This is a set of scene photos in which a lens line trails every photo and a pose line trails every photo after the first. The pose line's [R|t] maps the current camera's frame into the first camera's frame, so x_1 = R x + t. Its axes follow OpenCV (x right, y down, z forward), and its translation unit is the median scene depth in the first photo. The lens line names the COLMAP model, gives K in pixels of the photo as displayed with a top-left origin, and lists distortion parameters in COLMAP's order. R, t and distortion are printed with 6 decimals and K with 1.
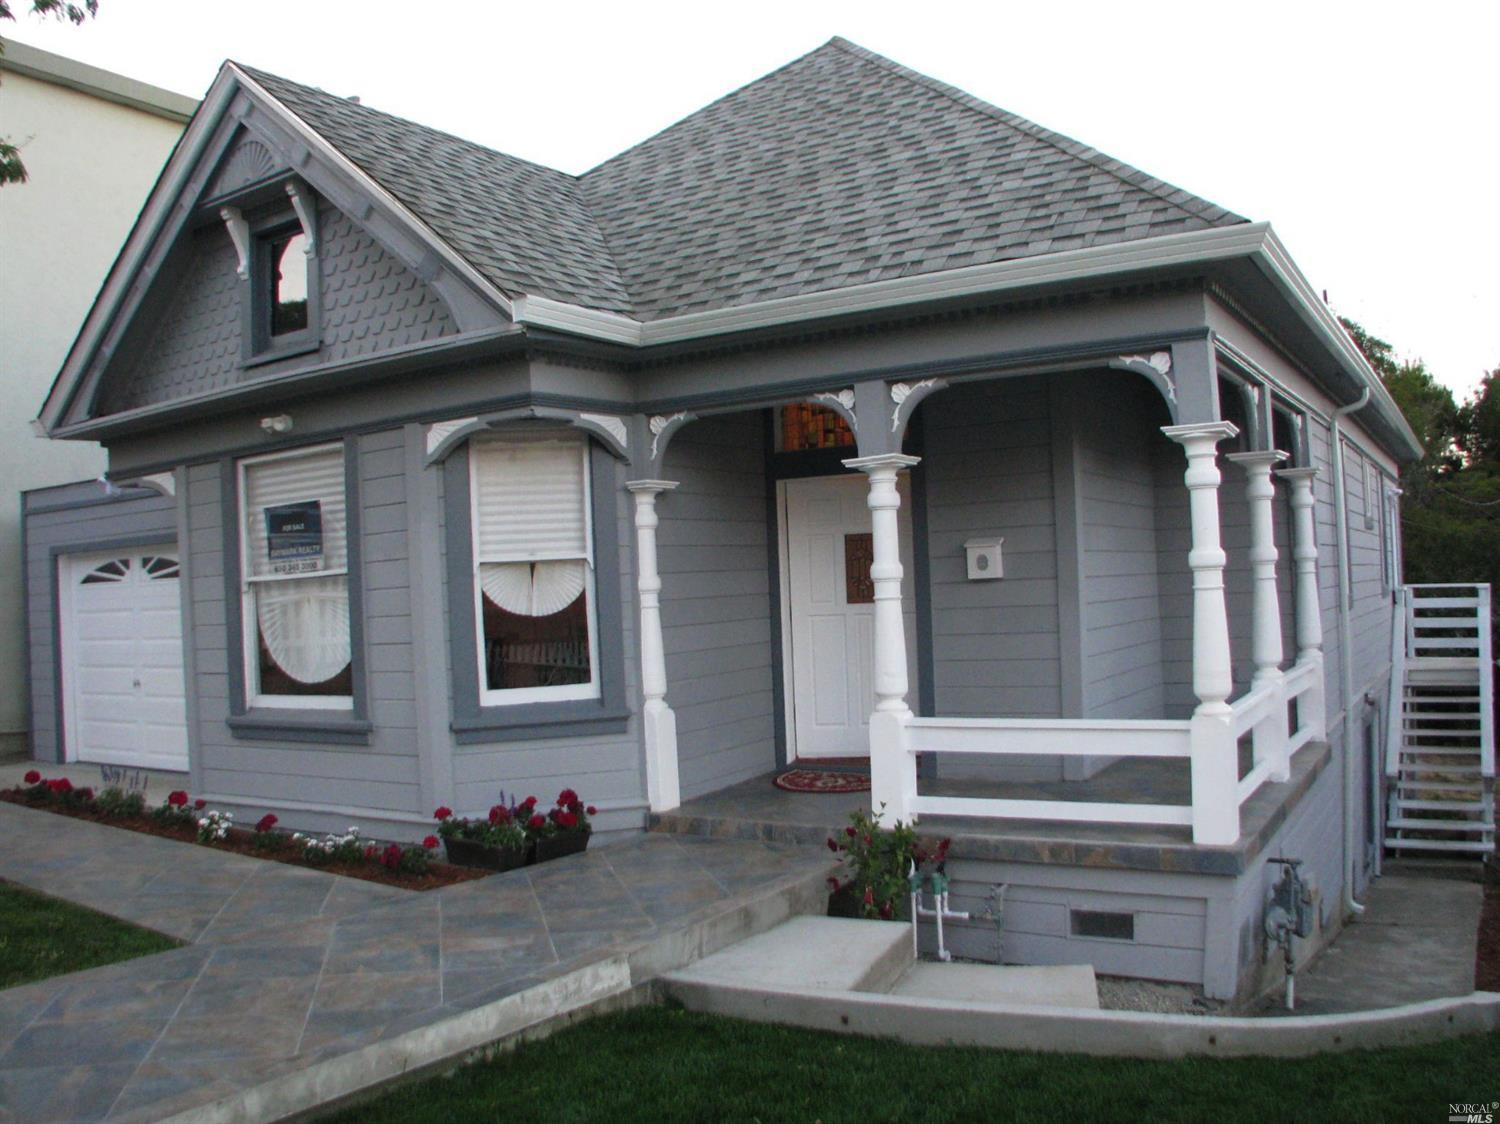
lens RADIAL K [[1270.7, 0, 750.0], [0, 1270.7, 562.0], [0, 0, 1]] dist [-0.227685, 0.136954]
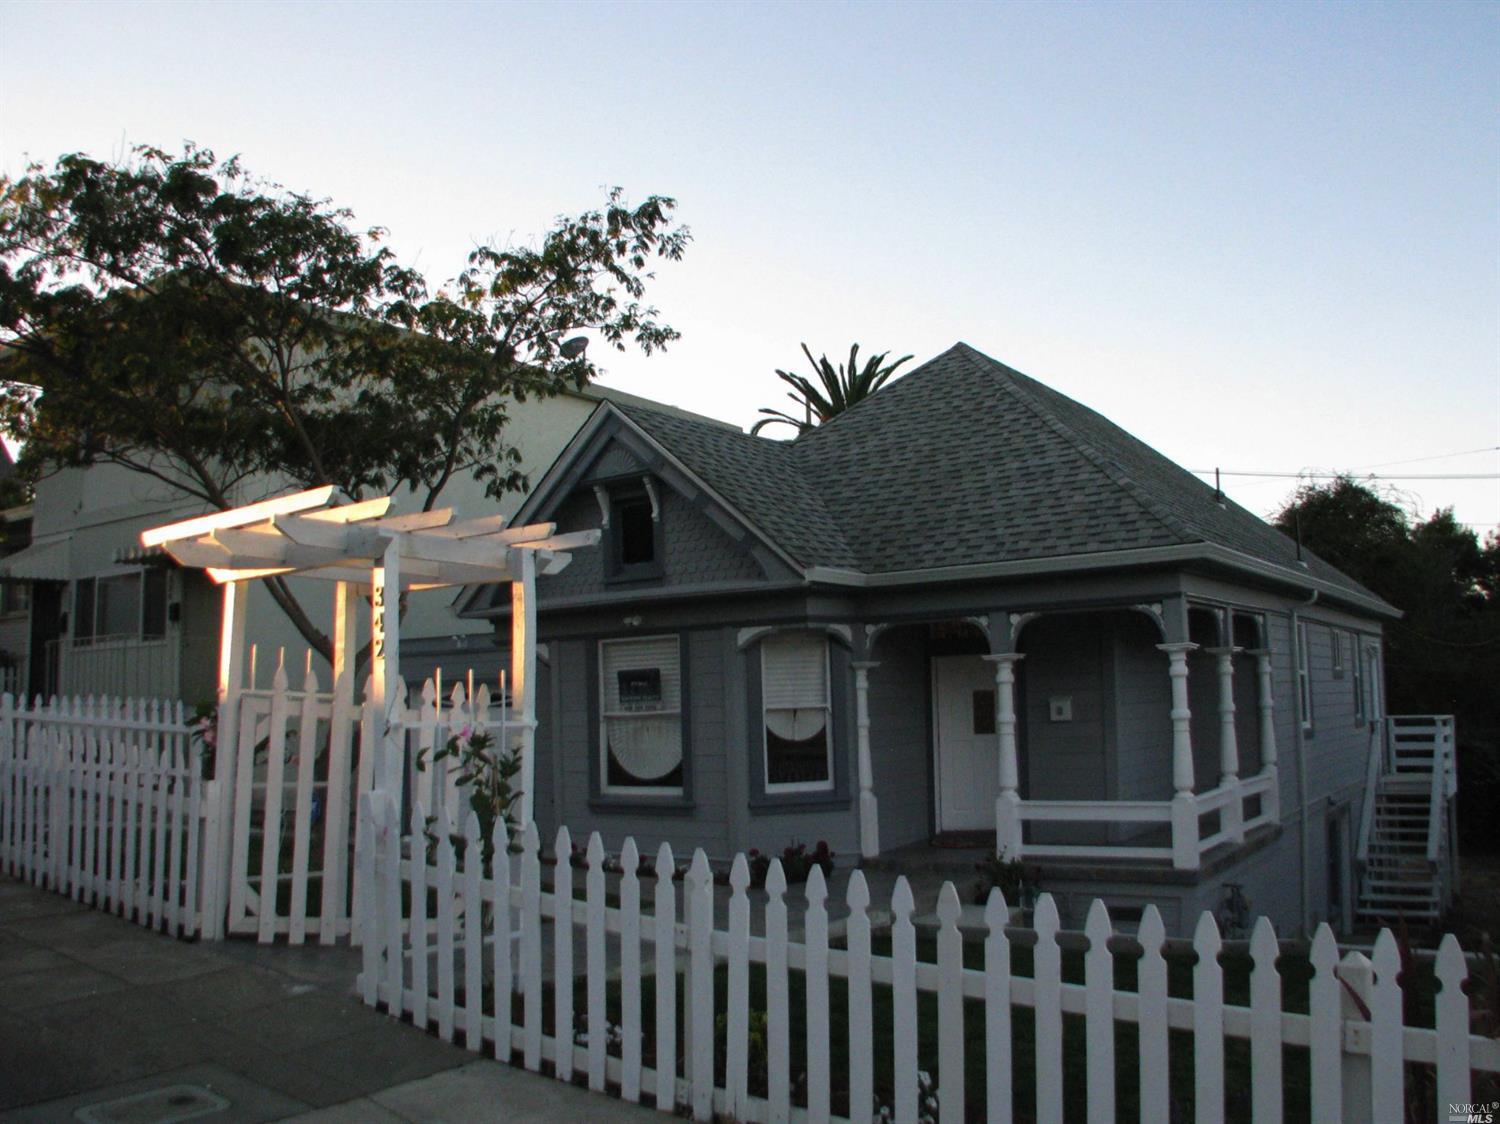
lens RADIAL K [[1270.7, 0, 750.0], [0, 1270.7, 562.0], [0, 0, 1]] dist [-0.227685, 0.136954]
pose [[0.998432, 0.011261, -0.054831, -0.141248], [-0.016133, 0.995879, -0.089250, -0.043429], [0.053600, 0.089994, 0.994499, -0.712997]]
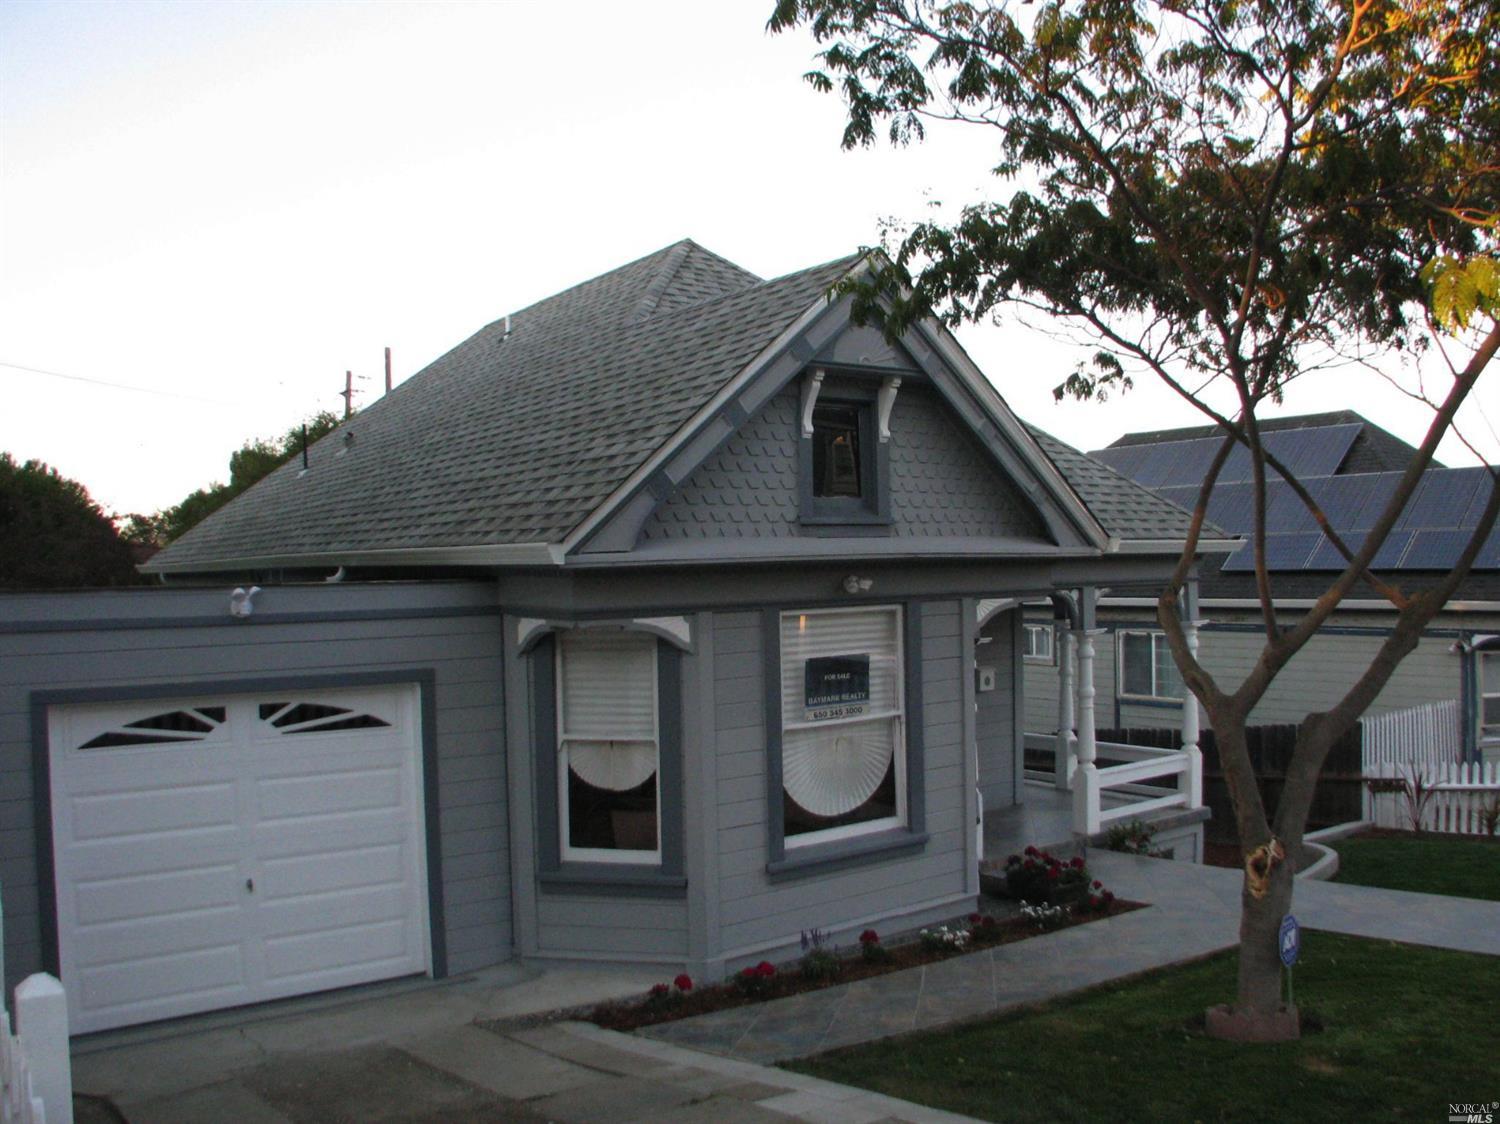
lens RADIAL K [[1270.7, 0, 750.0], [0, 1270.7, 562.0], [0, 0, 1]] dist [-0.227685, 0.136954]
pose [[0.386748, 0.042874, 0.921188, -1.532062], [-0.011707, 0.999066, -0.041584, -0.087296], [-0.922111, 0.005298, 0.386889, 0.672893]]
